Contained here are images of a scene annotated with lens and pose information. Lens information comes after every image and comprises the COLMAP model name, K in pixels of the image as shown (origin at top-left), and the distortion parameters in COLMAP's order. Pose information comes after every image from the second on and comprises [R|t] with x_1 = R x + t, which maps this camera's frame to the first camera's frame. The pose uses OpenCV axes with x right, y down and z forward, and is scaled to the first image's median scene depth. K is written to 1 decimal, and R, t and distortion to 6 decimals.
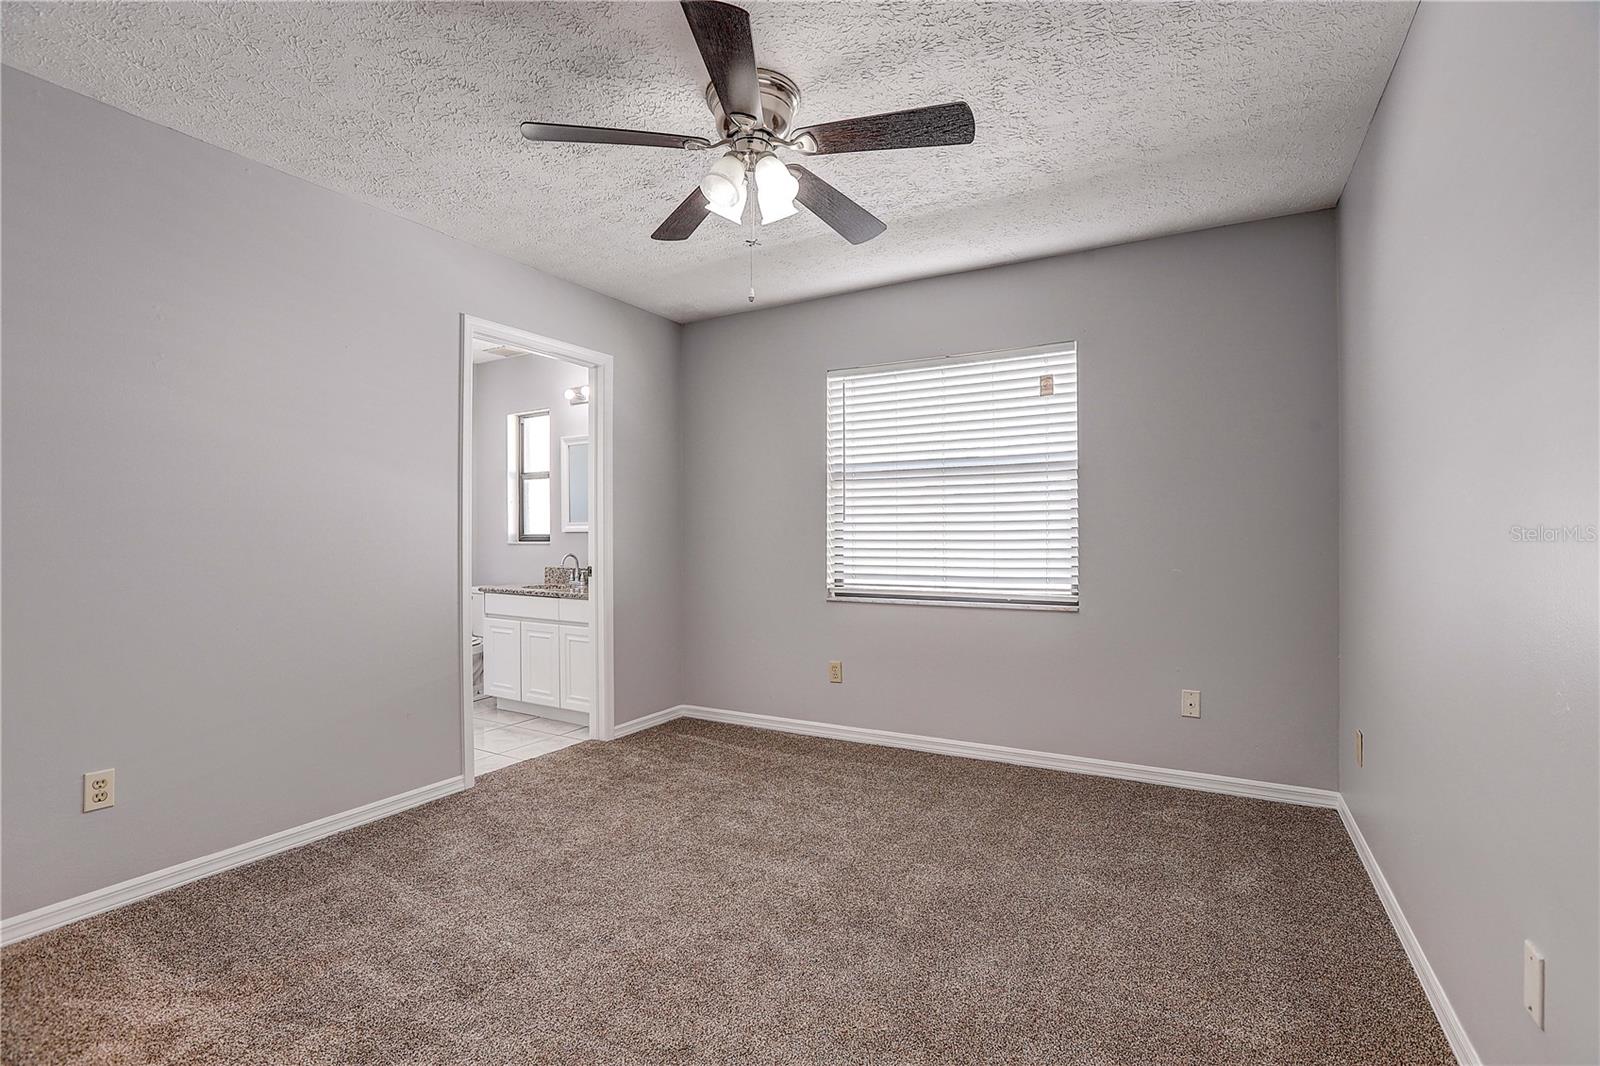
lens RADIAL K [[732.6, 0, 795.4], [0, 732.6, 528.1], [0, 0, 1]] dist [-0.027419, 0.000720]
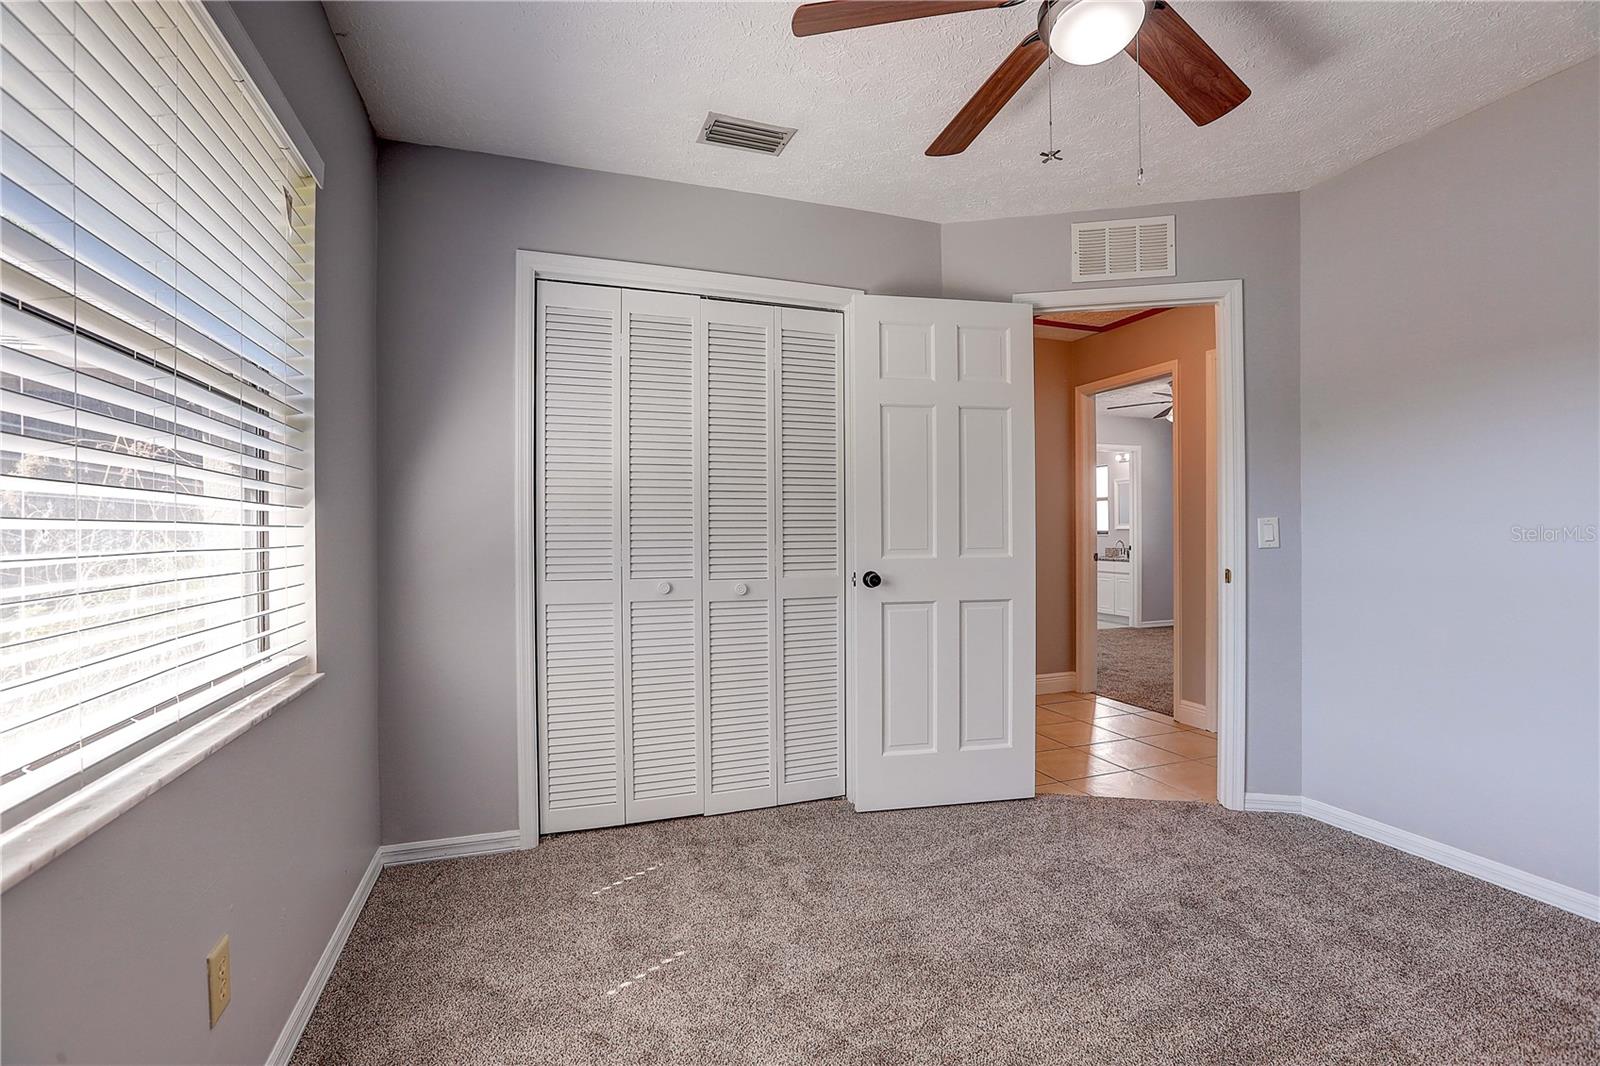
lens RADIAL K [[732.6, 0, 808.4], [0, 732.6, 548.4], [0, 0, 1]] dist [-0.027419, 0.000720]
pose [[0.761659, 0.004389, -0.647963, 0.289422], [0.007336, 0.999855, 0.015396, 0.019103], [0.647936, -0.016480, 0.761516, -0.920825]]
